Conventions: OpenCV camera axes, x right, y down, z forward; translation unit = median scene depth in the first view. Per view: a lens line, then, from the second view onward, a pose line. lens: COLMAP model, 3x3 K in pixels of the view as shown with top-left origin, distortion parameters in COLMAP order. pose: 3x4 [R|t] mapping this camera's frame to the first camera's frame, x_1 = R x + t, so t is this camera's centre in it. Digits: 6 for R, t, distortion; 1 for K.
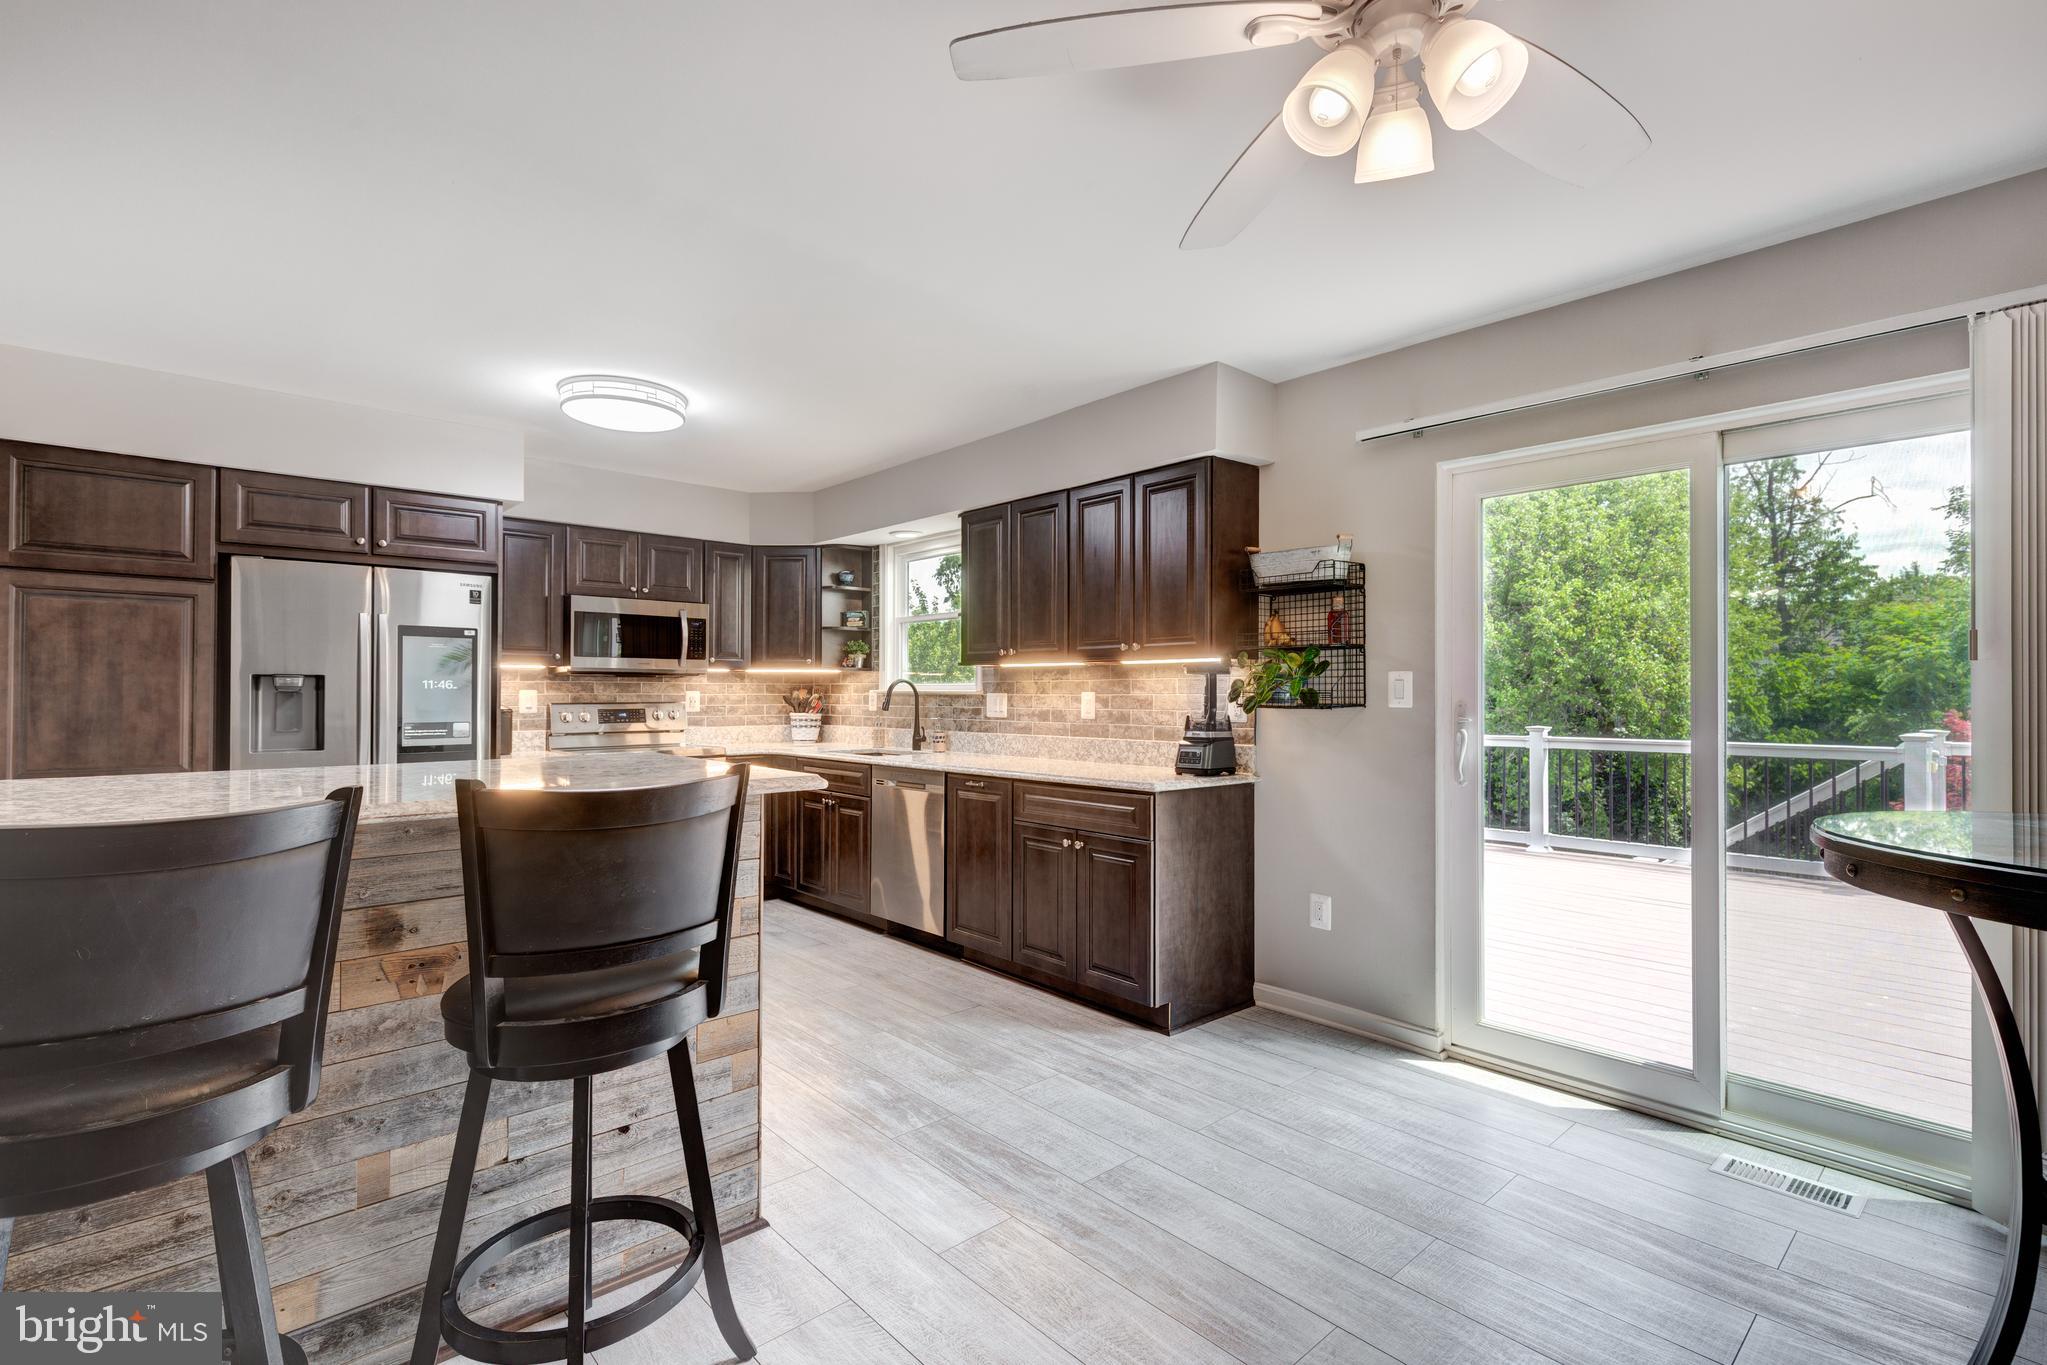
lens RADIAL K [[925.1, 0, 1030.5], [0, 925.1, 683.3], [0, 0, 1]] dist [0.004888, -0.001700]
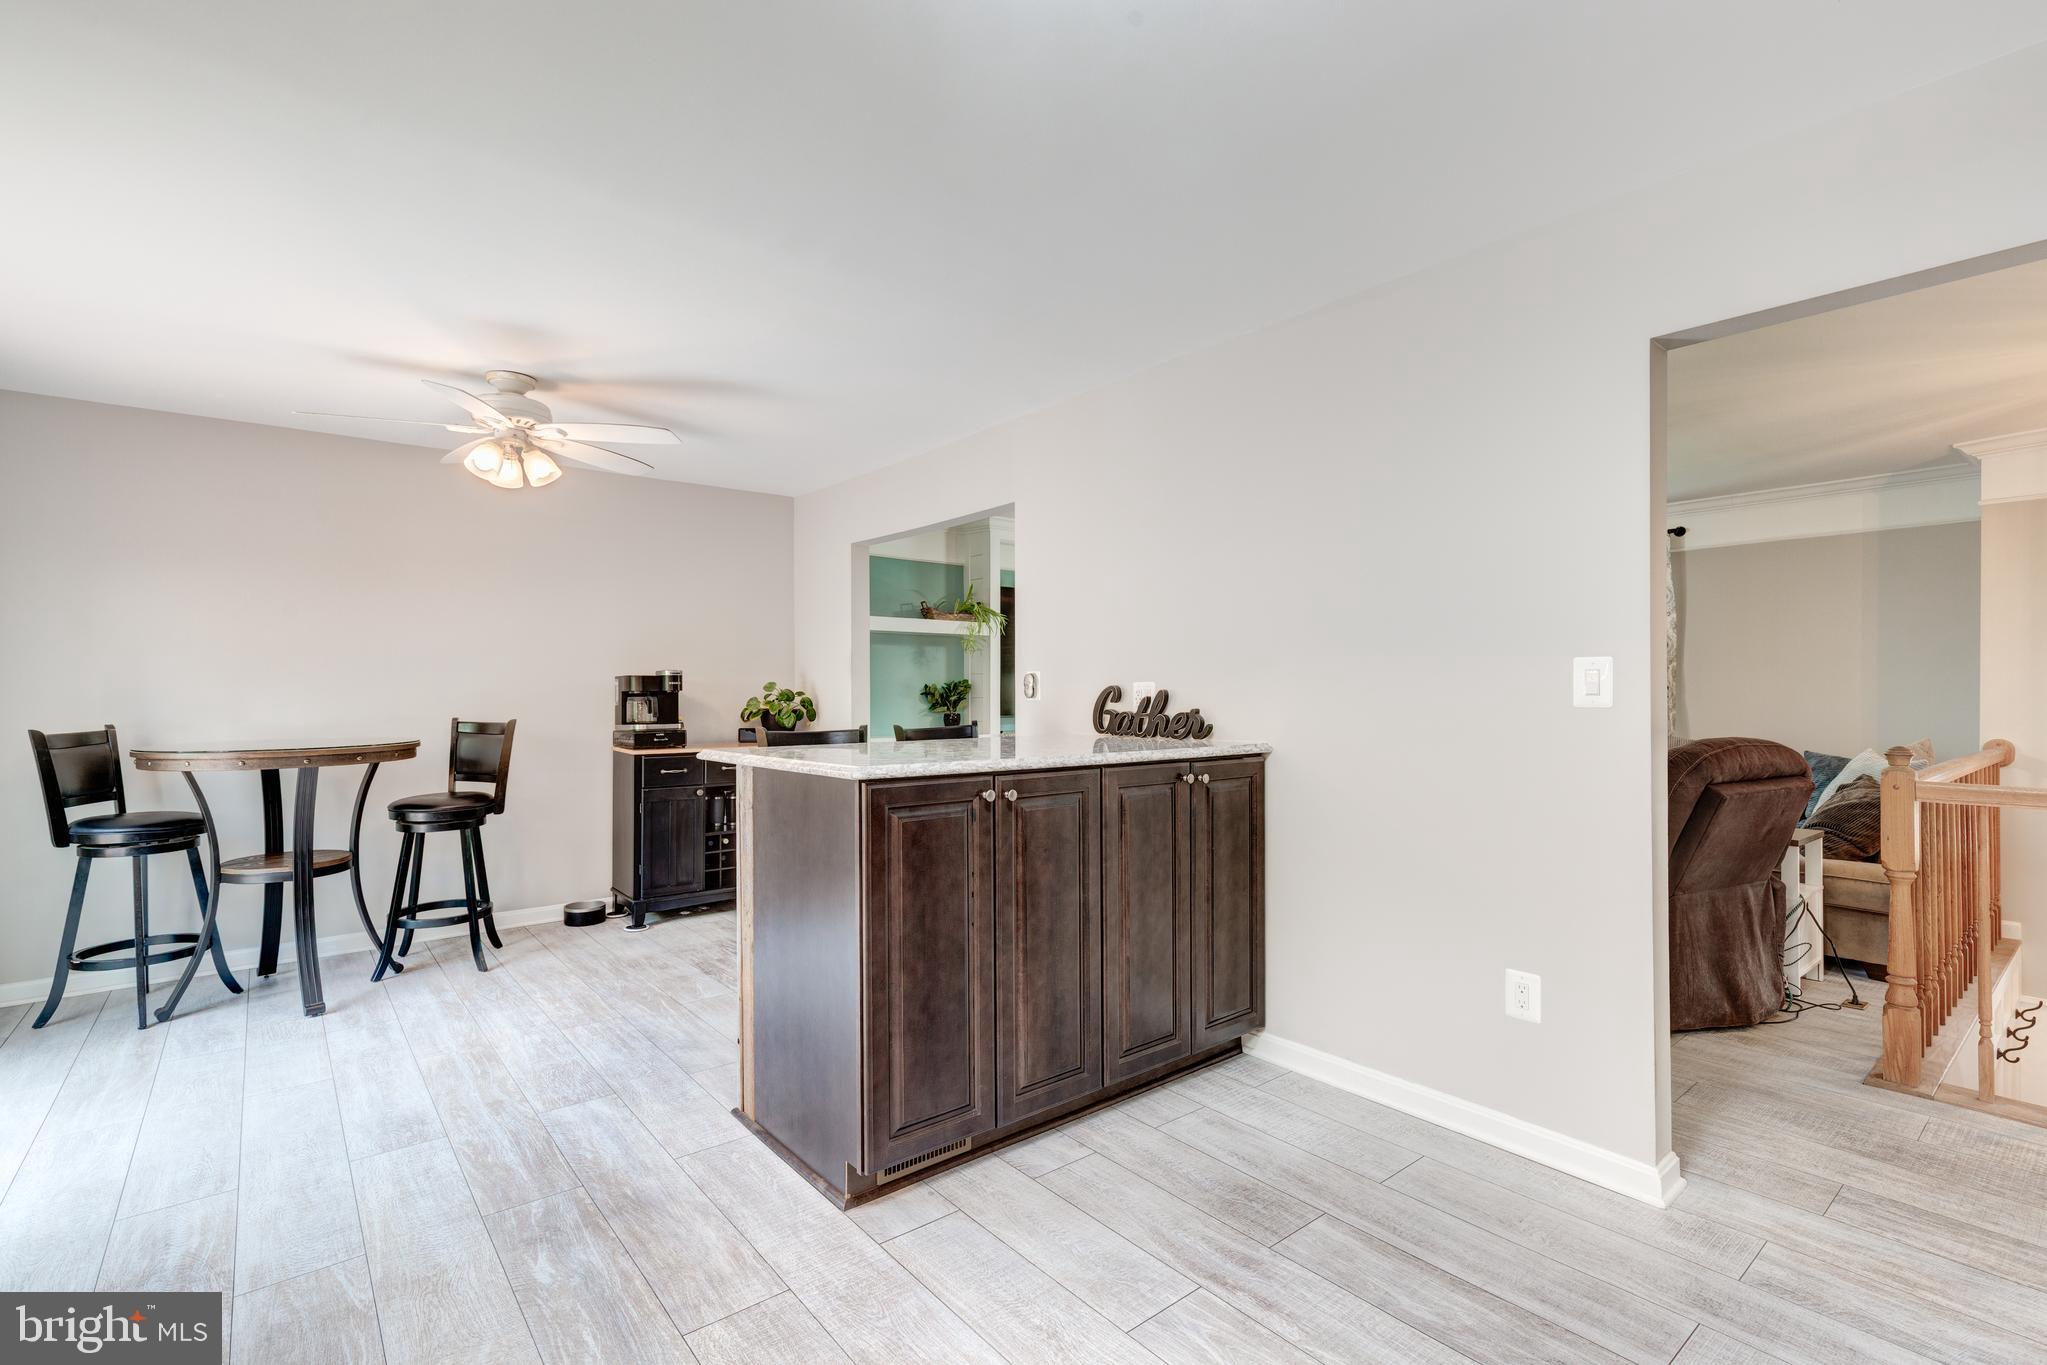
lens RADIAL K [[925.1, 0, 1006.1], [0, 925.1, 684.3], [0, 0, 1]] dist [0.004888, -0.001700]
pose [[-0.997515, 0.001165, 0.070440, -0.344047], [-0.000312, 0.999780, -0.020954, 0.011962], [-0.070449, -0.020924, -0.997296, 1.033484]]
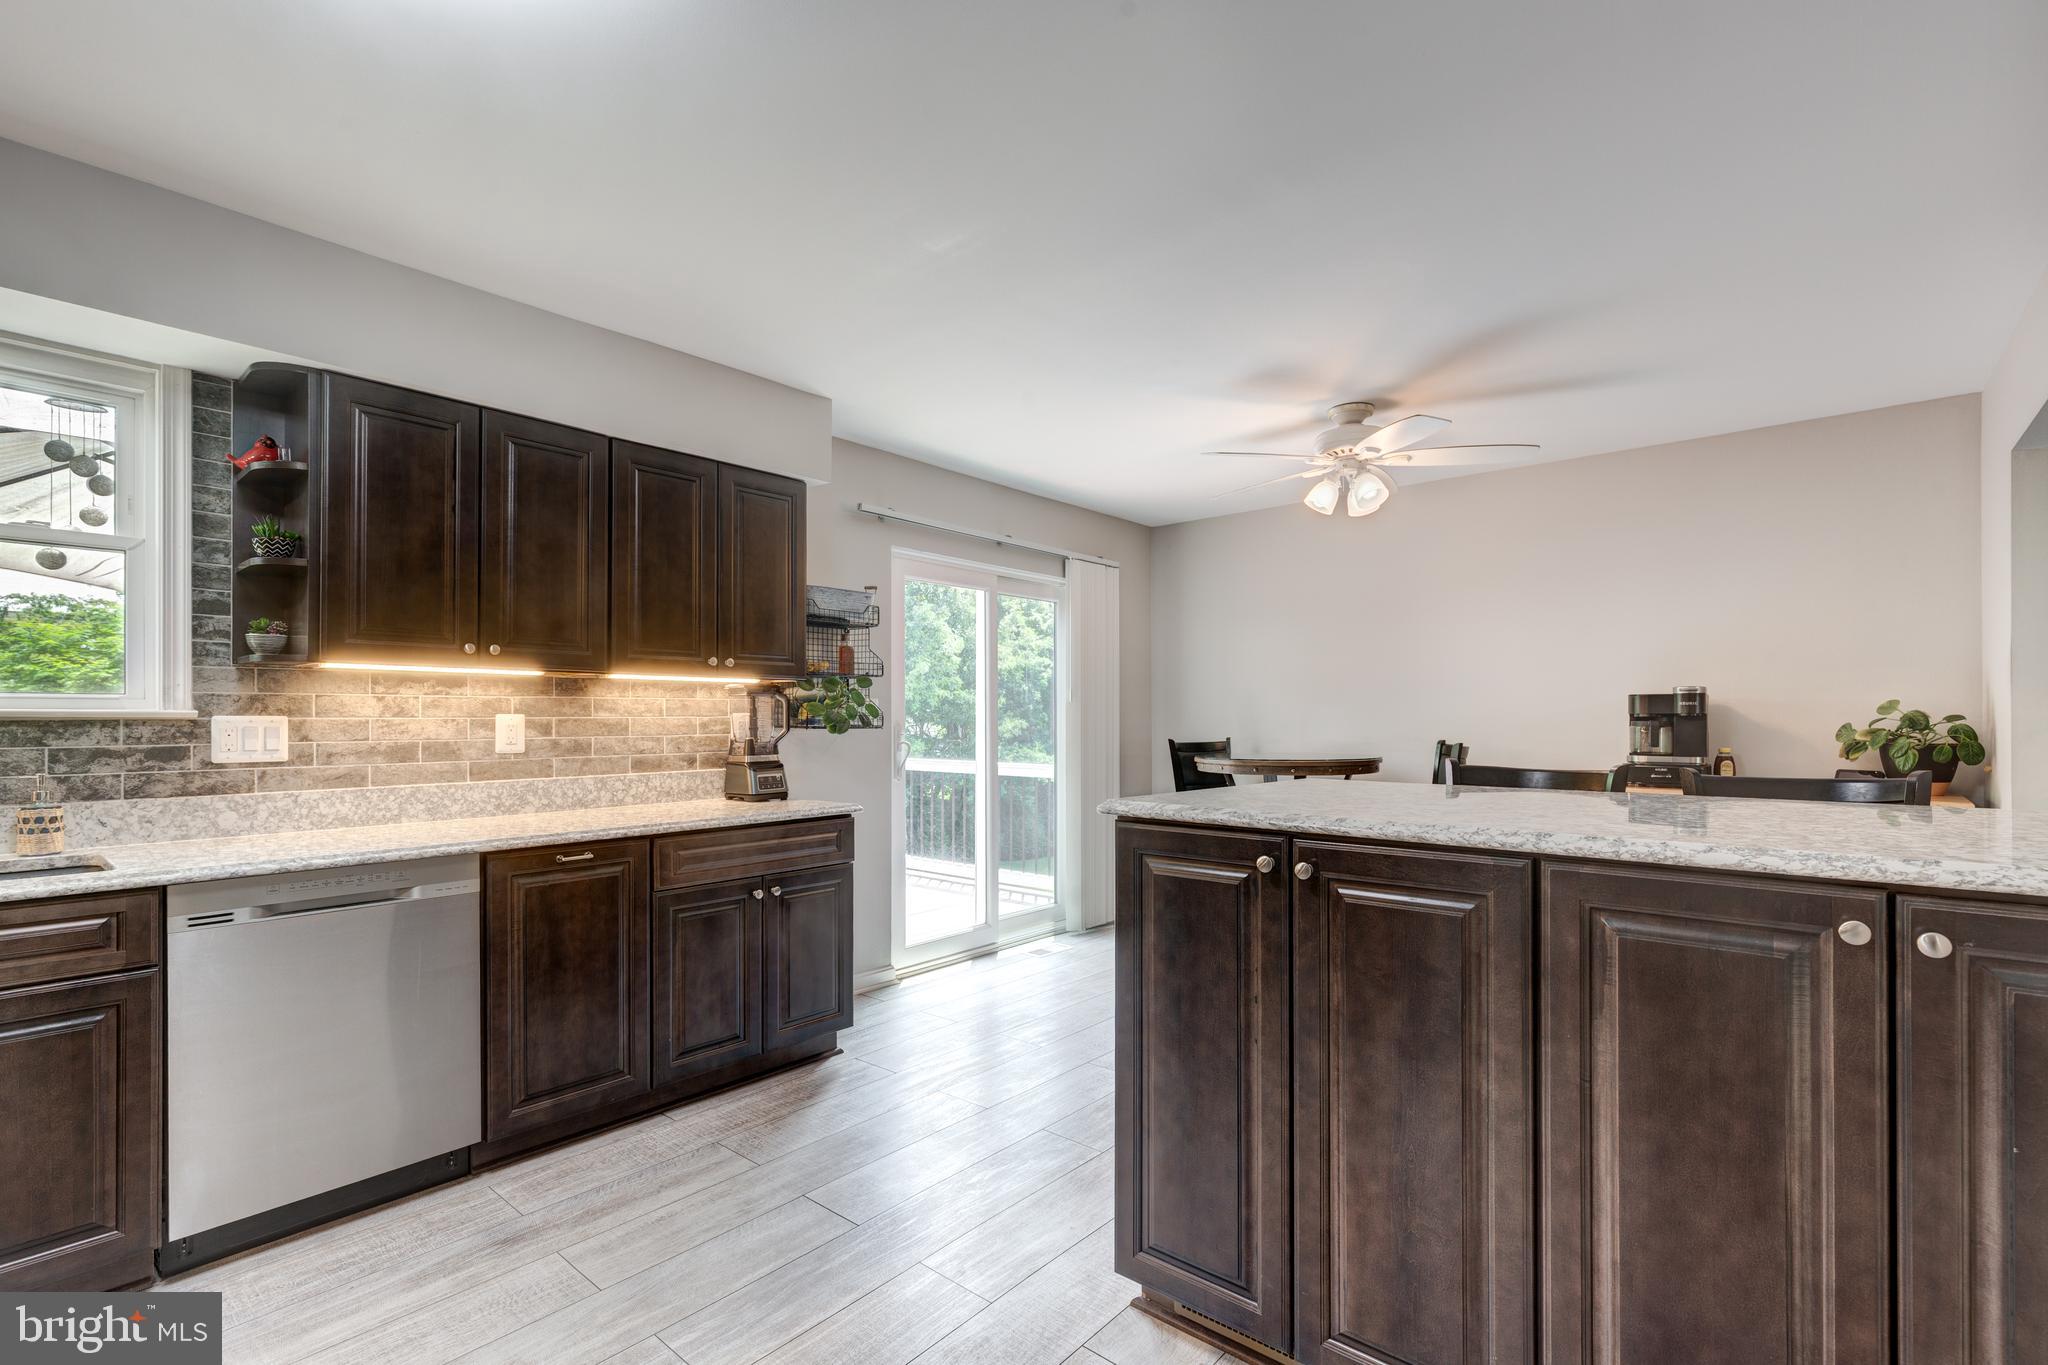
lens RADIAL K [[925.6, 0, 1018.3], [0, 925.6, 708.1], [0, 0, 1]] dist [0.004888, -0.001700]
pose [[-0.107828, 0.007109, 0.994144, -0.636170], [-0.011689, 0.999896, -0.008418, 0.006144], [-0.994101, -0.012528, -0.107734, 0.664273]]
